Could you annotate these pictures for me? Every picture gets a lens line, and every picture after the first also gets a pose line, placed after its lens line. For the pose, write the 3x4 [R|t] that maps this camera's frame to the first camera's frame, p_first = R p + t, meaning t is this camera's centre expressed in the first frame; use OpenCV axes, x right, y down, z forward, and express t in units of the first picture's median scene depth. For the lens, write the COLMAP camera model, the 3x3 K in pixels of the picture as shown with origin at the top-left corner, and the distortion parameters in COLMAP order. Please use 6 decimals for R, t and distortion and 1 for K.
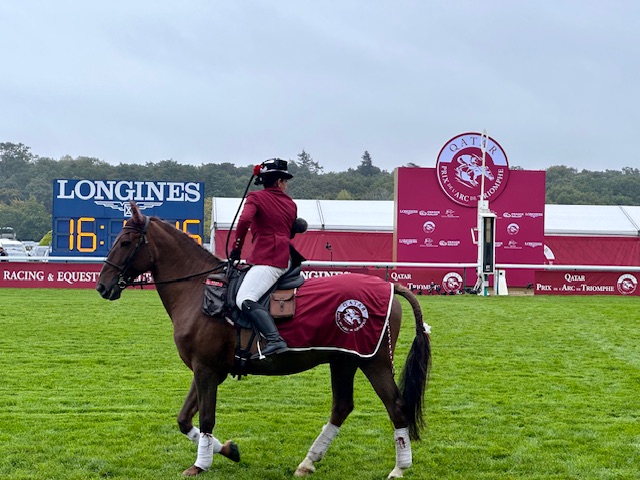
lens RADIAL K [[1409.8, 0, 320.0], [0, 1409.8, 240.0], [0, 0, 1]] dist [-0.051747, -0.102698]
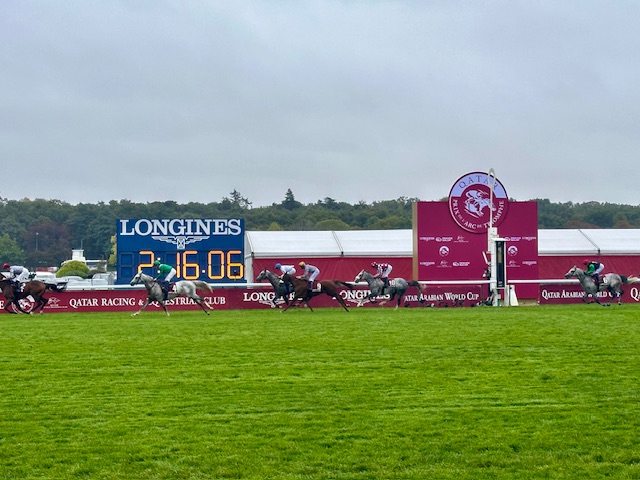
lens RADIAL K [[1211.9, 0, 320.0], [0, 1211.9, 240.0], [0, 0, 1]] dist [0.039868, 0.008872]
pose [[0.996465, -0.026561, 0.079697, -0.109096], [0.028149, 0.999426, -0.018871, -0.002038], [-0.079150, 0.021047, 0.996641, -0.020295]]
